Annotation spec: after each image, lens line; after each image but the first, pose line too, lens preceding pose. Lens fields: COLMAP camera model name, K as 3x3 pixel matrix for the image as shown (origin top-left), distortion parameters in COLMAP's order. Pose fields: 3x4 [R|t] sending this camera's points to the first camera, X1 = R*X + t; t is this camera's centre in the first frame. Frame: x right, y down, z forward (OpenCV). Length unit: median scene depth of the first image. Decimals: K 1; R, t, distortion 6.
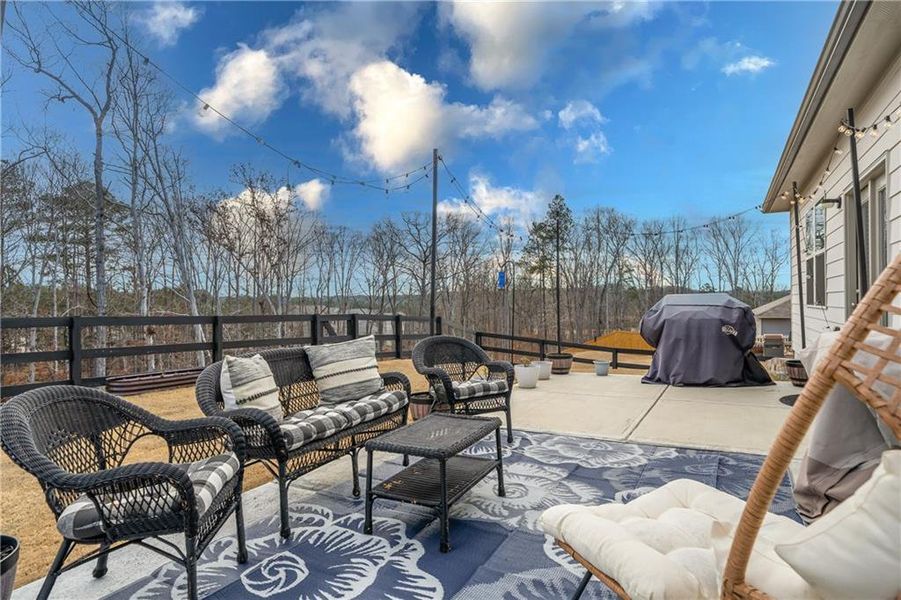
lens RADIAL K [[528.9, 0, 446.8], [0, 528.9, 303.4], [0, 0, 1]] dist [-0.000509, -0.000201]
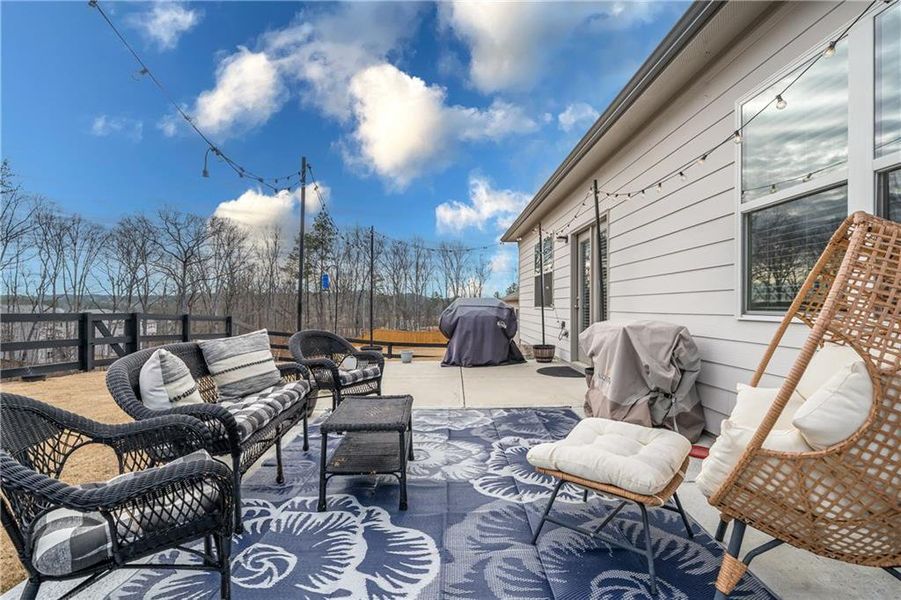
lens RADIAL K [[458.7, 0, 454.4], [0, 458.7, 301.9], [0, 0, 1]] dist [0.004228, -0.002301]
pose [[0.860977, 0.017165, 0.508355, -0.297308], [-0.011250, 0.999829, -0.014706, 0.017511], [-0.508520, 0.006942, 0.861022, 0.047535]]
